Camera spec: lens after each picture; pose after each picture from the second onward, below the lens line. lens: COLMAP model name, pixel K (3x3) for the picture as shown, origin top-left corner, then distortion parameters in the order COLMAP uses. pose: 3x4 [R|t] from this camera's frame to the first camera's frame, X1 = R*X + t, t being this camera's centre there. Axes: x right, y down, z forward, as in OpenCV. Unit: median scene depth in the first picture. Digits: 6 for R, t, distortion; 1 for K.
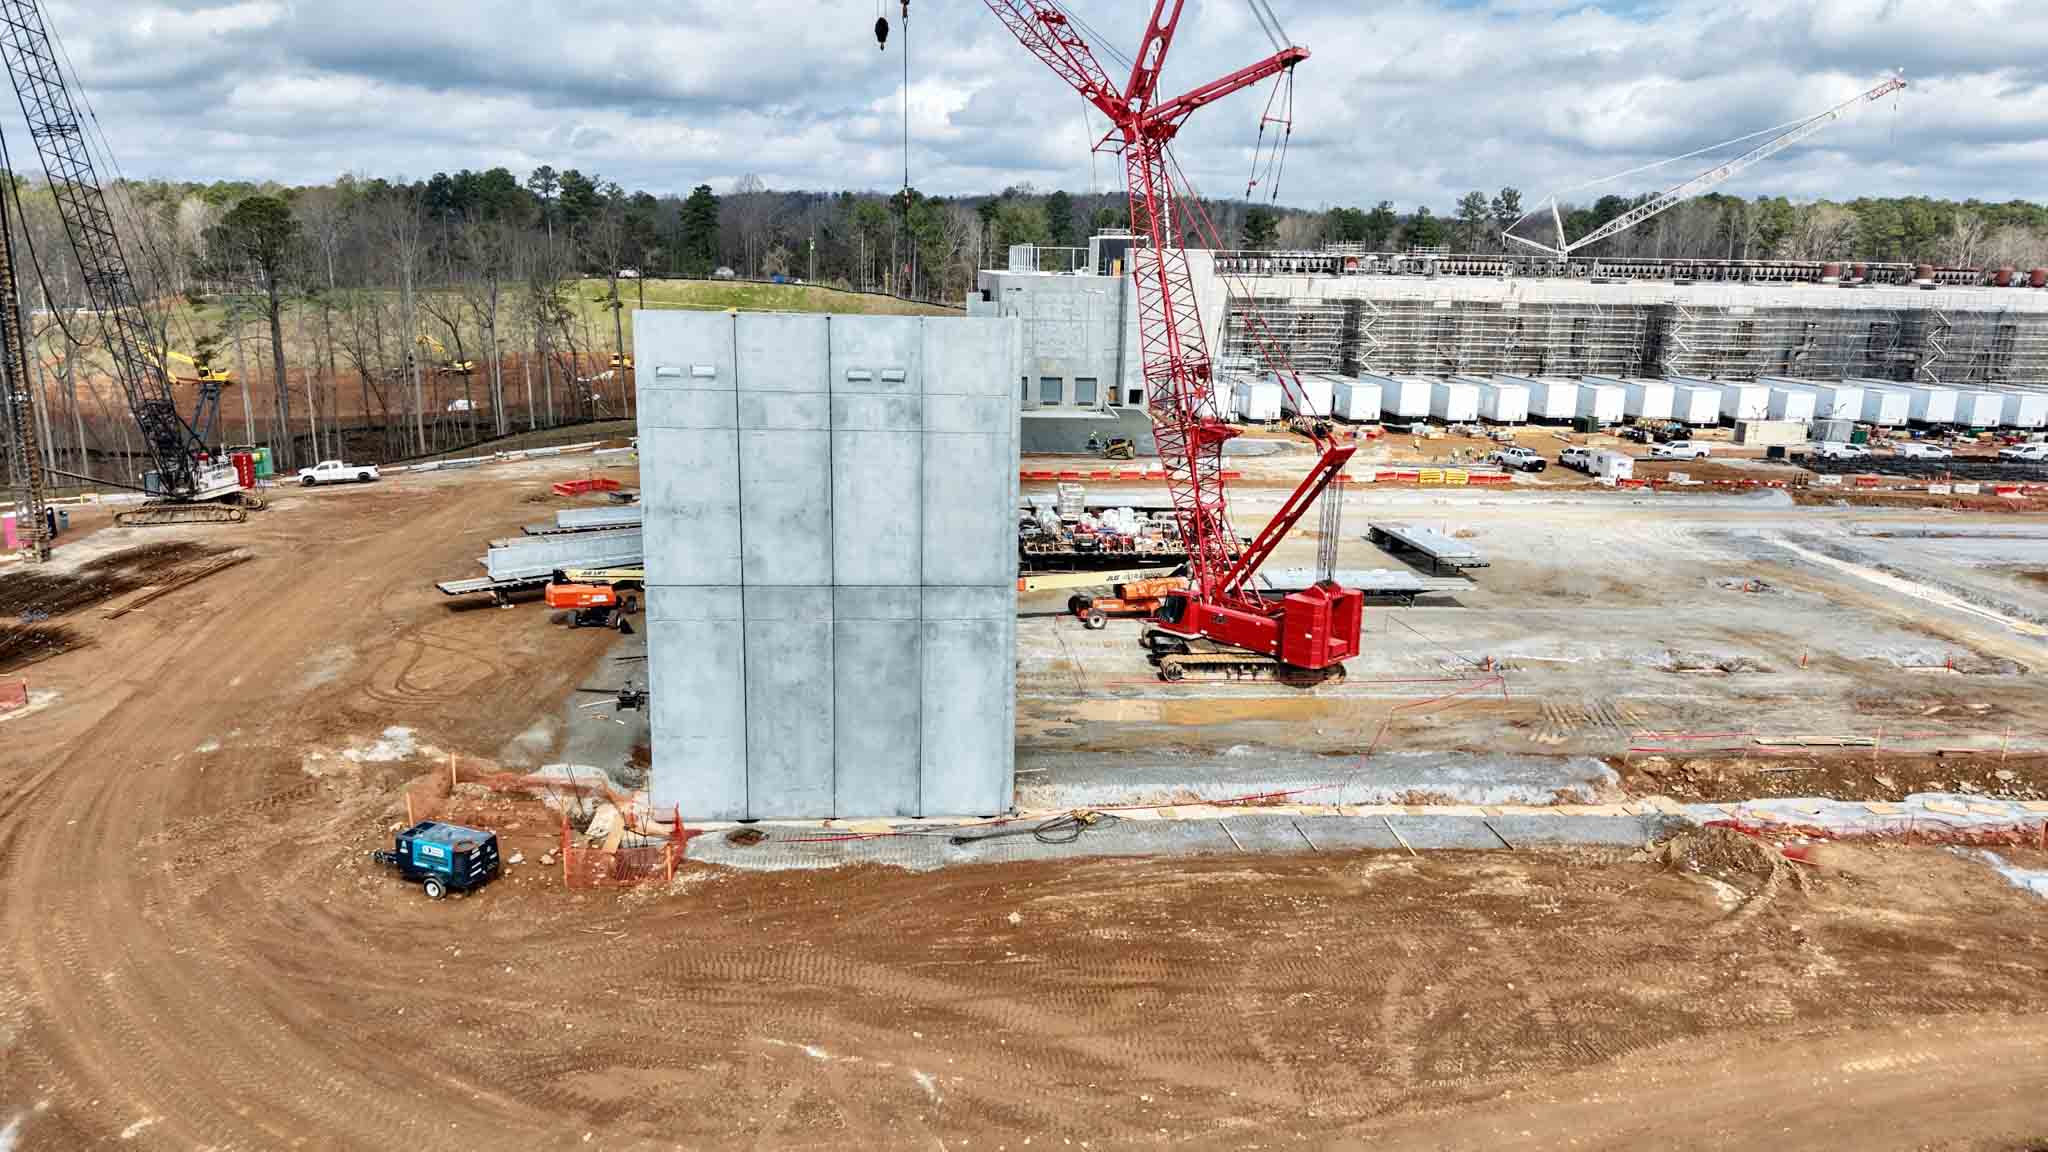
lens RADIAL K [[1356.5, 0, 1024.0], [0, 1356.5, 576.0], [0, 0, 1]] dist [0.042273, -0.051496]
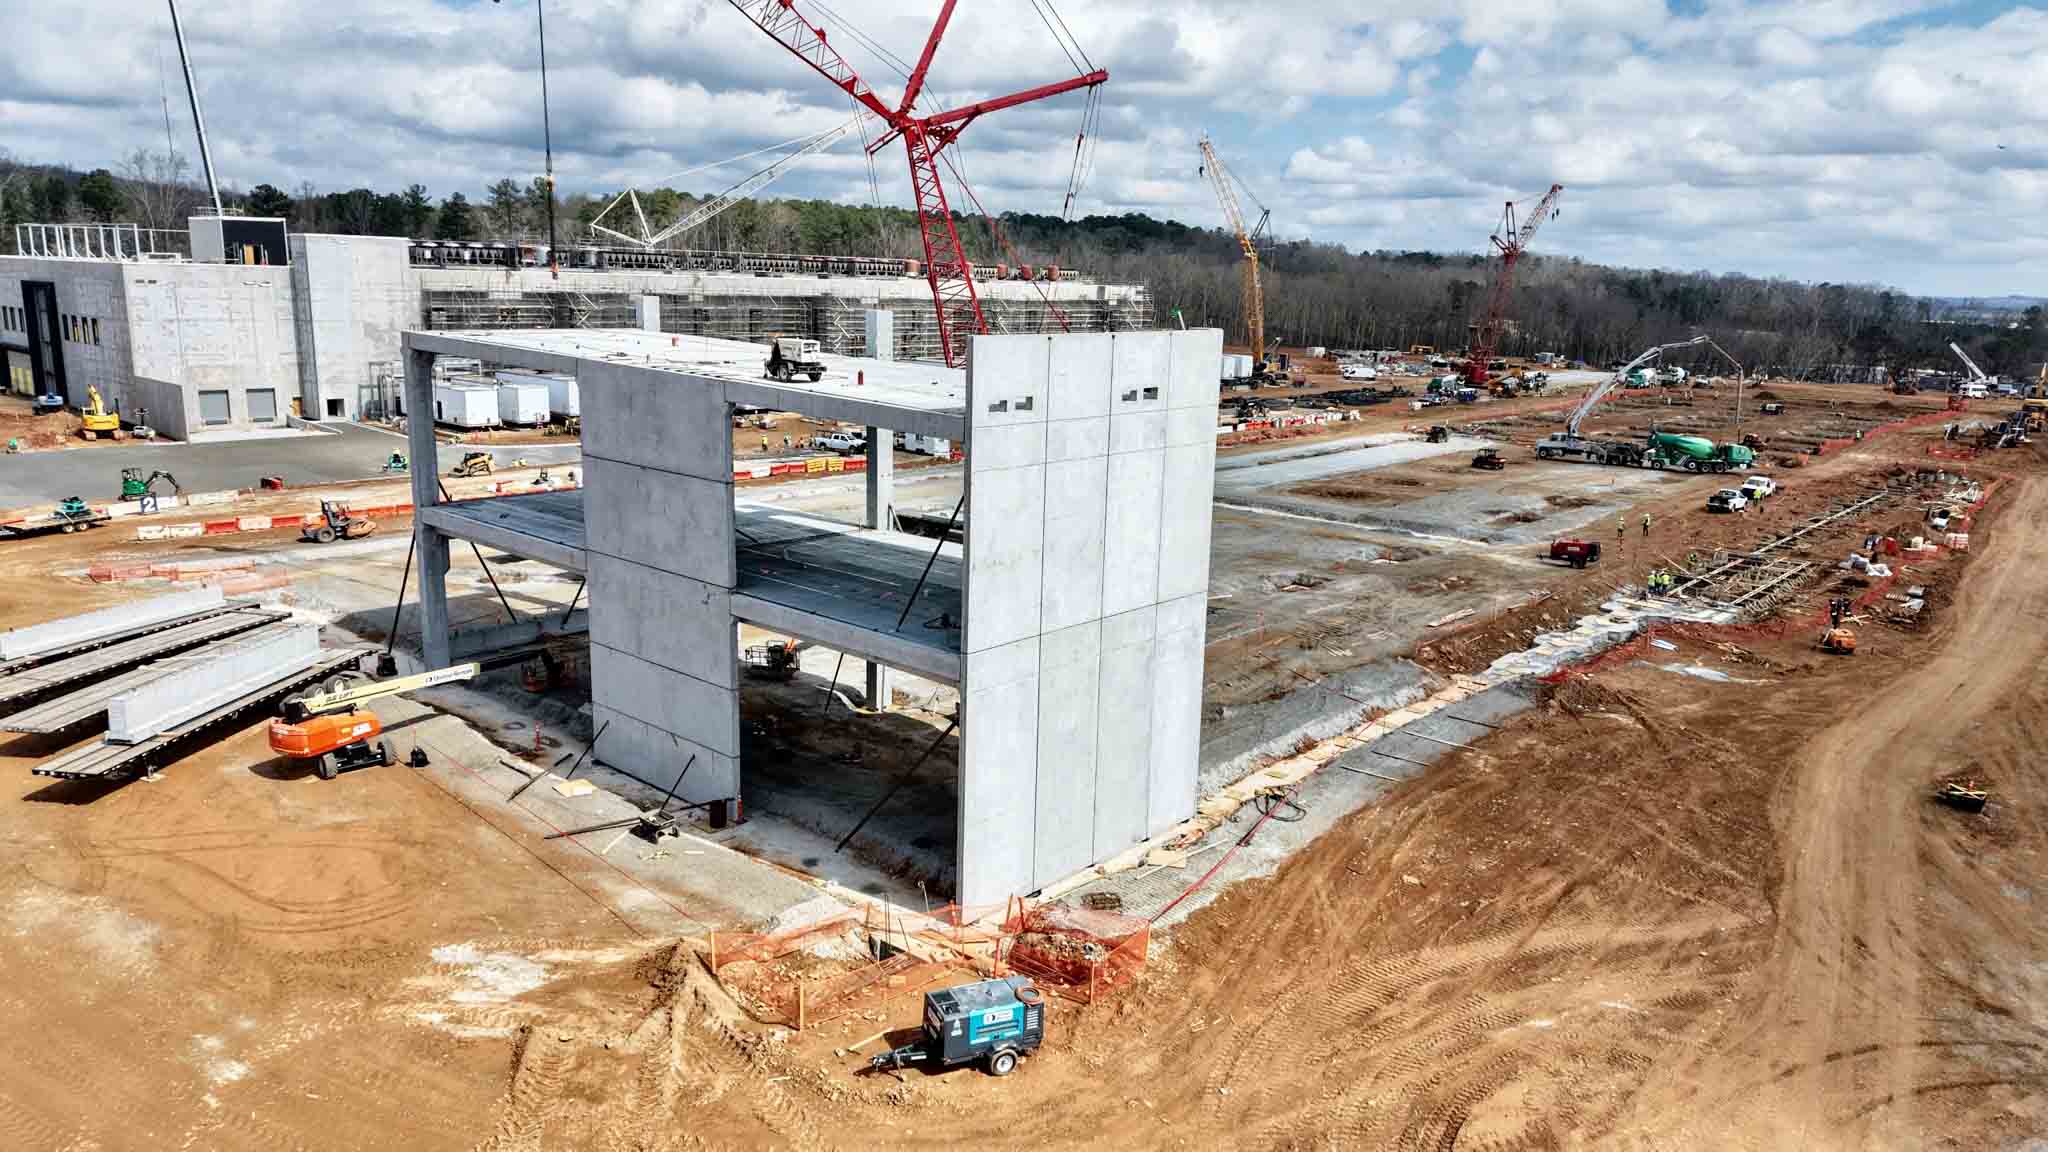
lens RADIAL K [[1356.5, 0, 1024.0], [0, 1356.5, 576.0], [0, 0, 1]] dist [0.042273, -0.051496]
pose [[0.719894, -0.150315, 0.677612, -0.741572], [0.143815, 0.987385, 0.066243, -0.084404], [-0.679021, 0.049763, 0.732430, 0.312827]]
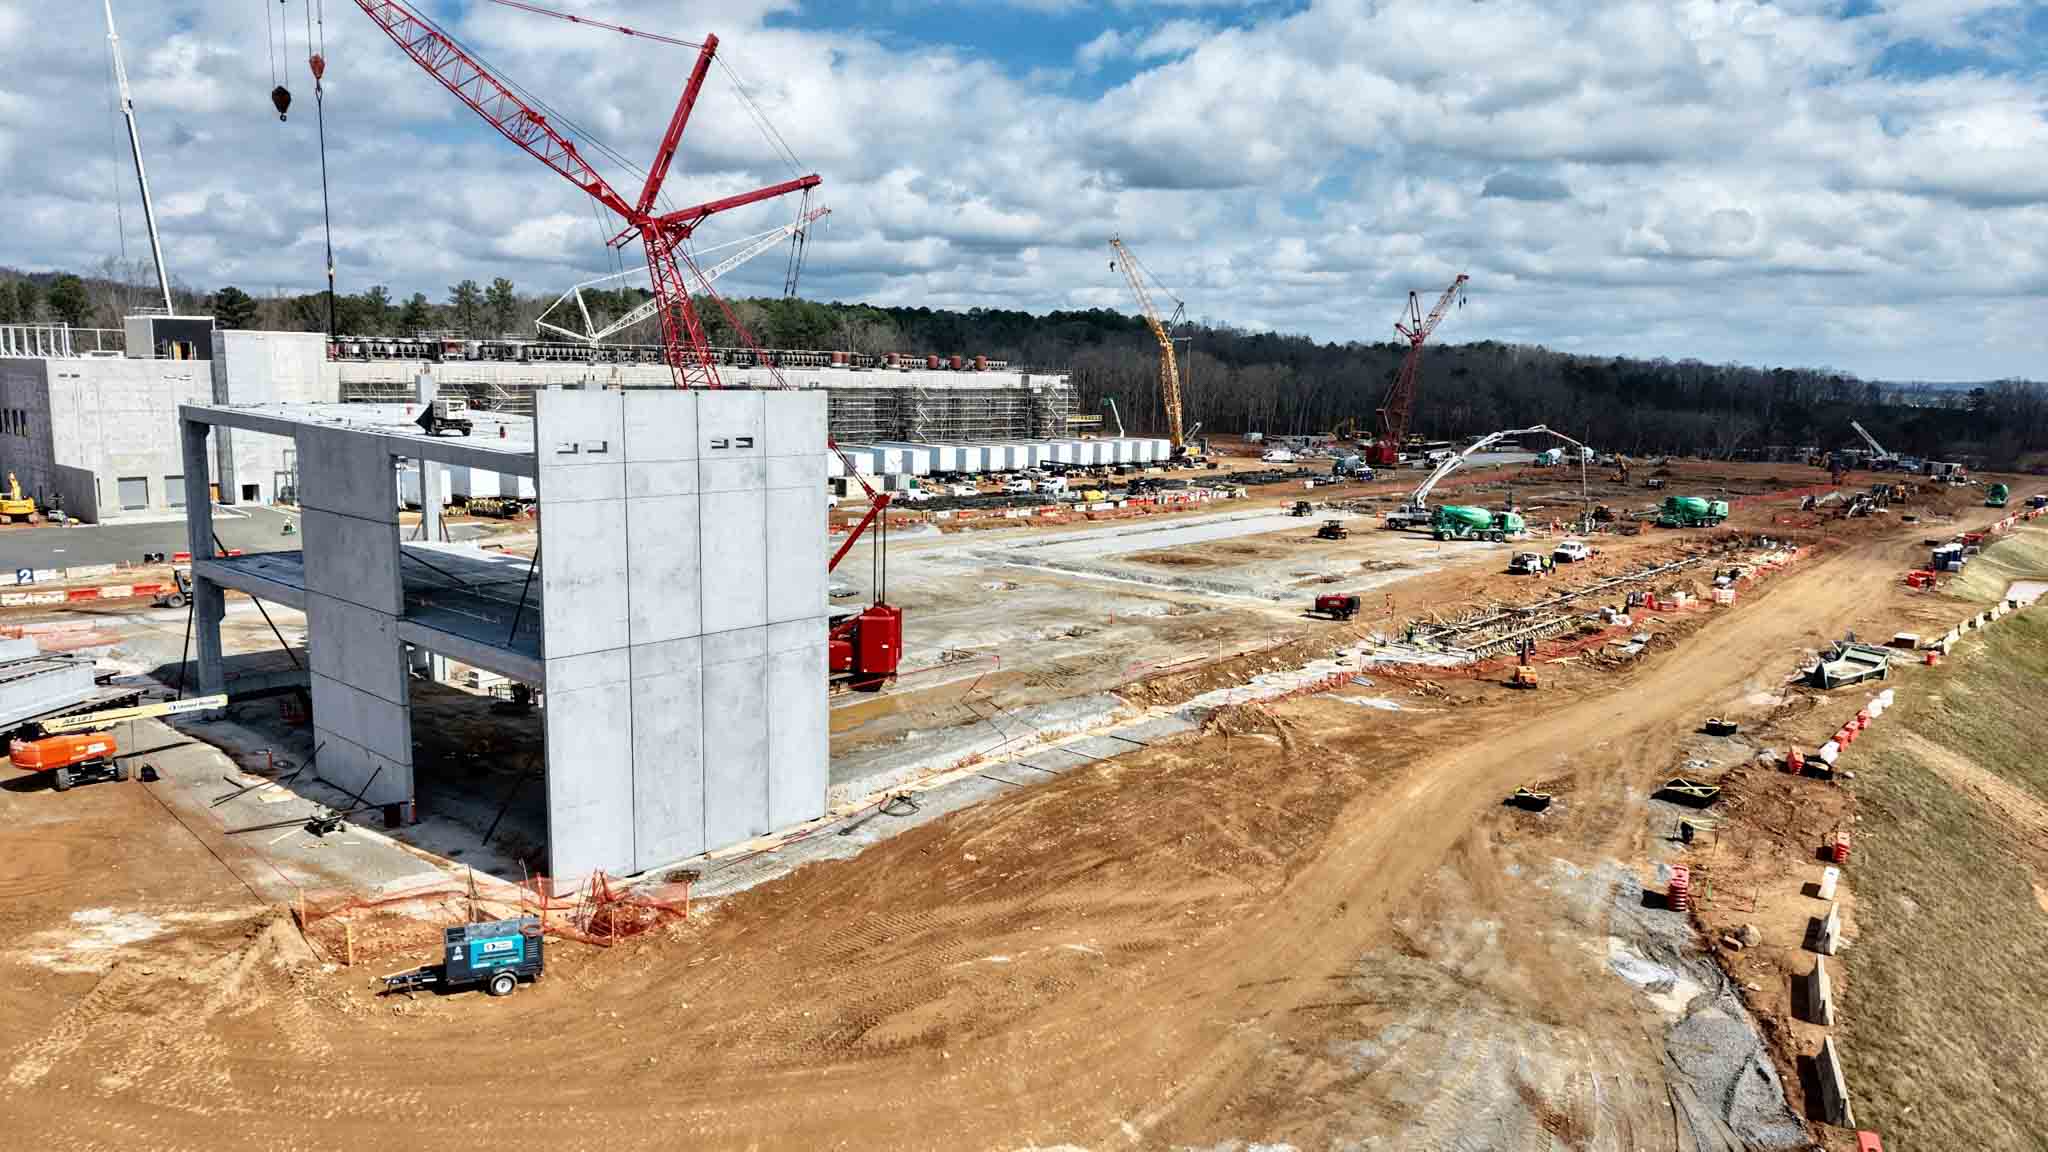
lens RADIAL K [[1356.5, 0, 1024.0], [0, 1356.5, 576.0], [0, 0, 1]] dist [0.042273, -0.051496]
pose [[0.719206, -0.111426, 0.685803, -0.639469], [0.153381, 0.988167, -0.000298, 0.000345], [-0.677655, 0.105404, 0.727787, 0.014918]]
